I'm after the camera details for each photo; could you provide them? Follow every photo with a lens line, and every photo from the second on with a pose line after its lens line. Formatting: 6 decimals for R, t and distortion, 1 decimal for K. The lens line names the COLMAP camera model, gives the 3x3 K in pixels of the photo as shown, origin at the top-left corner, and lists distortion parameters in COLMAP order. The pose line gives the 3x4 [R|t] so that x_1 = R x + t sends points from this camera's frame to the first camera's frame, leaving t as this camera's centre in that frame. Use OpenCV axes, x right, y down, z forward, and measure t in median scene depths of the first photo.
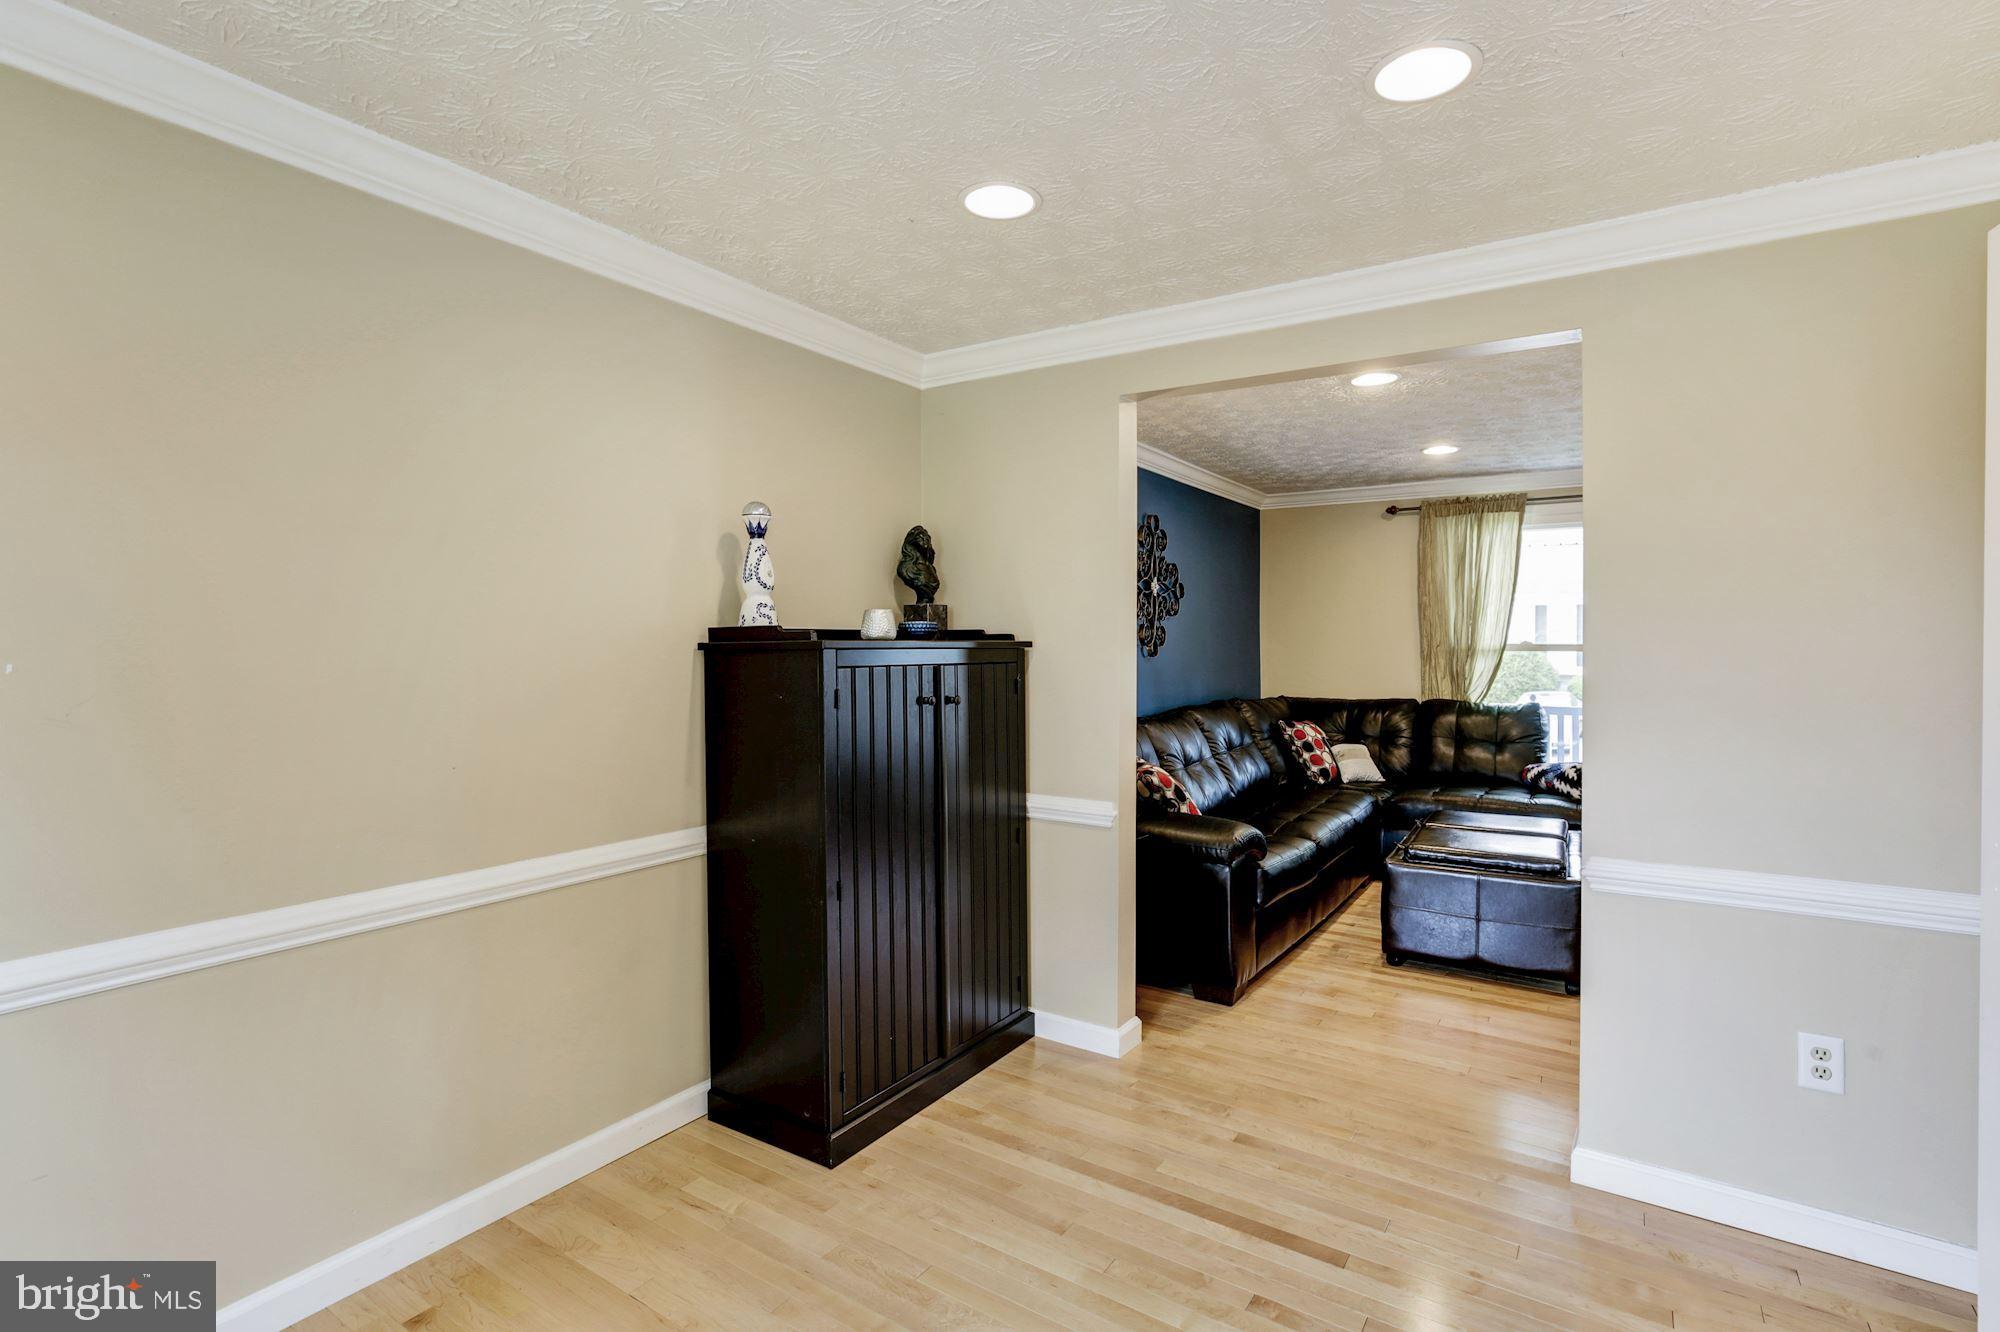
lens RADIAL K [[919.8, 0, 995.4], [0, 919.8, 654.7], [0, 0, 1]] dist [-0.014729, 0.006795]
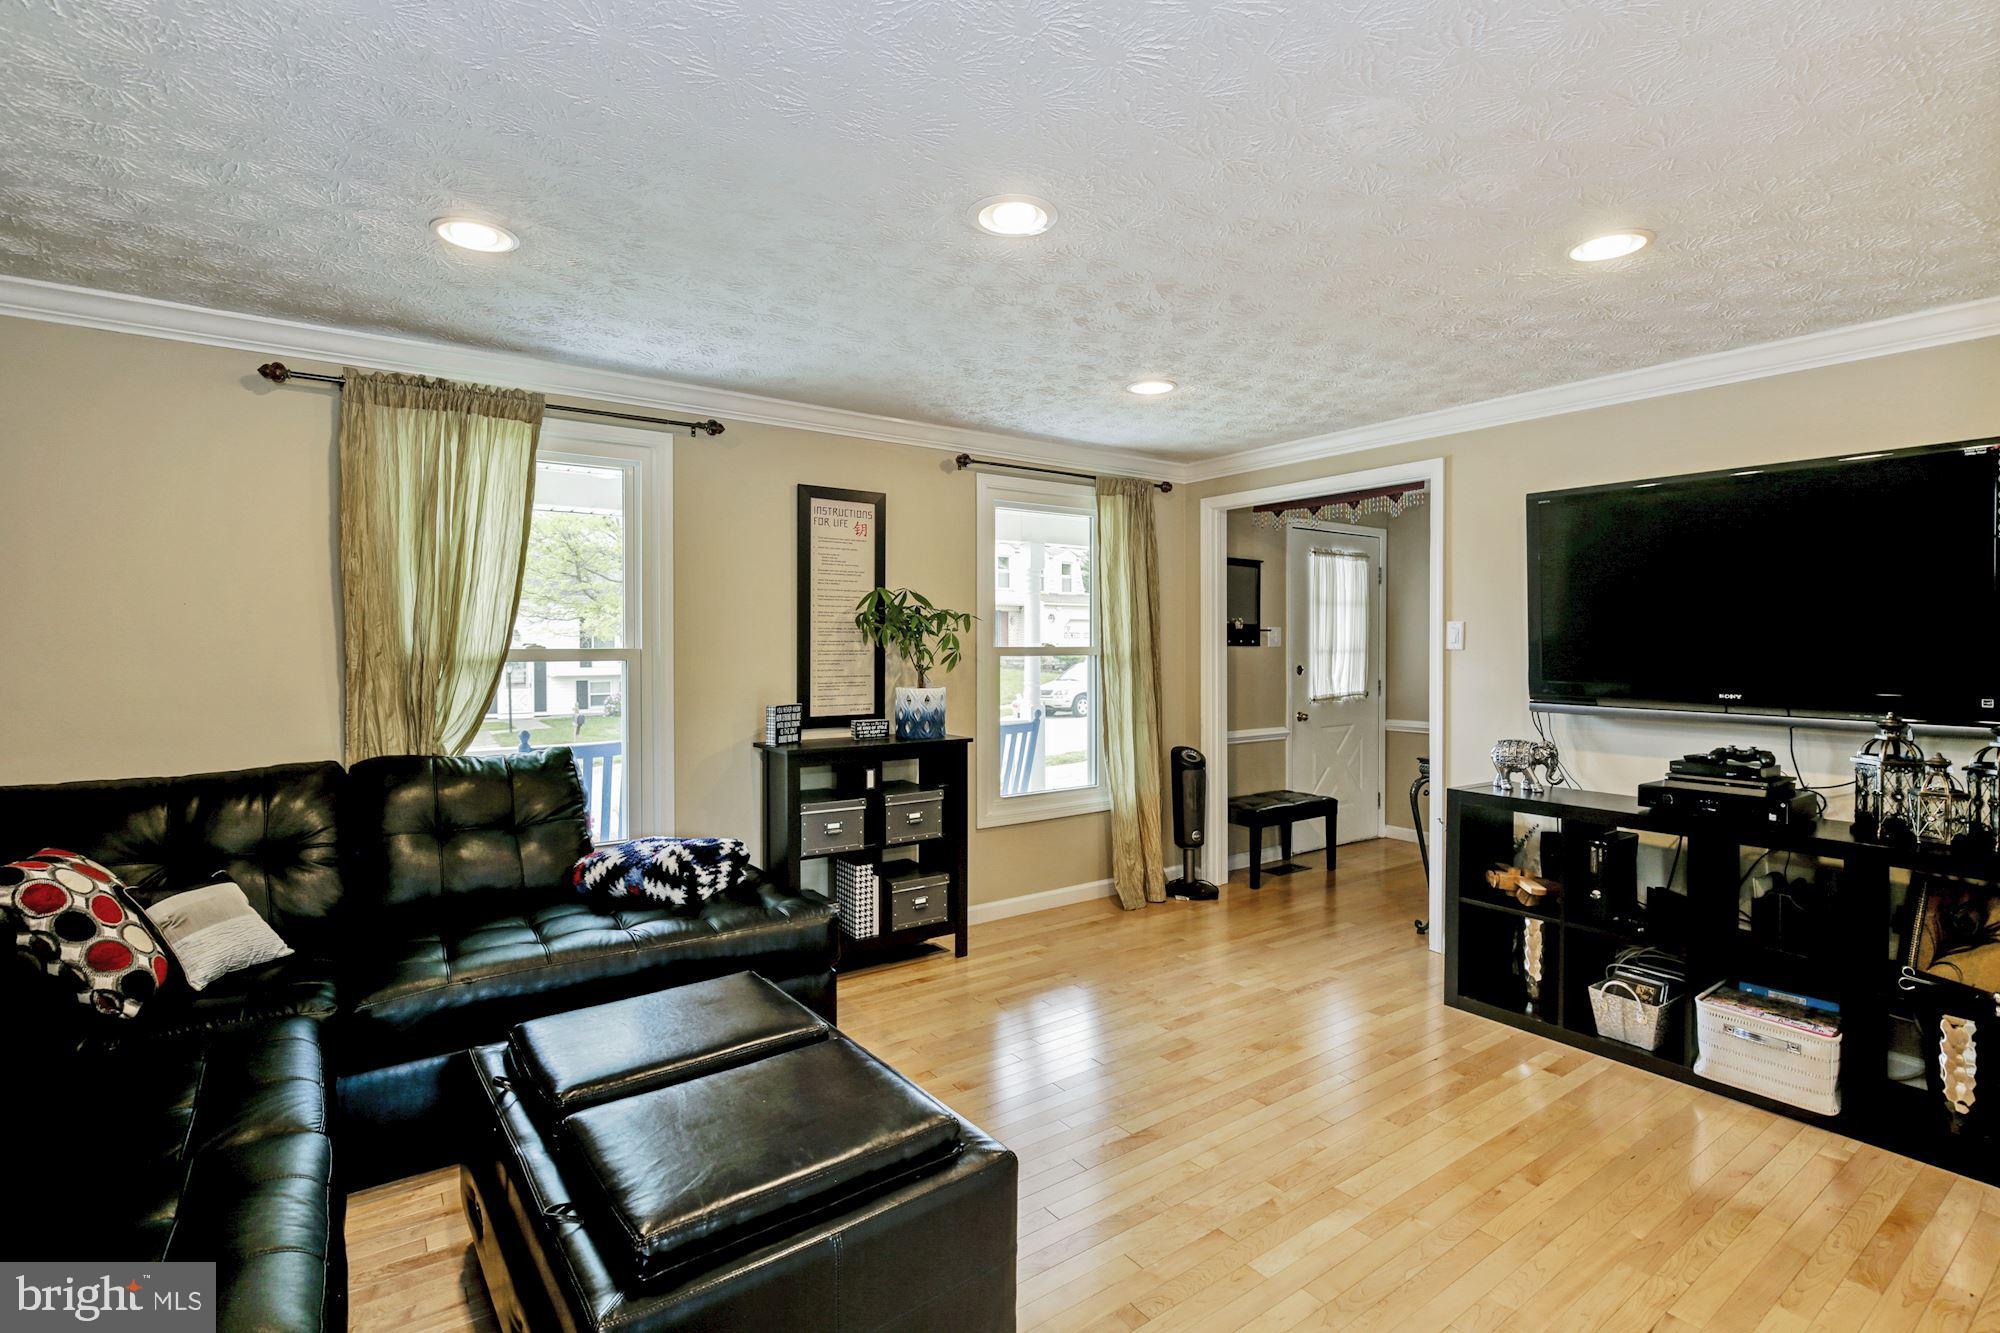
lens RADIAL K [[919.8, 0, 980.2], [0, 919.8, 651.2], [0, 0, 1]] dist [-0.014729, 0.006795]
pose [[0.338133, -0.006102, 0.941079, 0.114272], [0.016089, 0.999870, 0.000703, -0.006675], [-0.940961, 0.014903, 0.338187, 0.521529]]
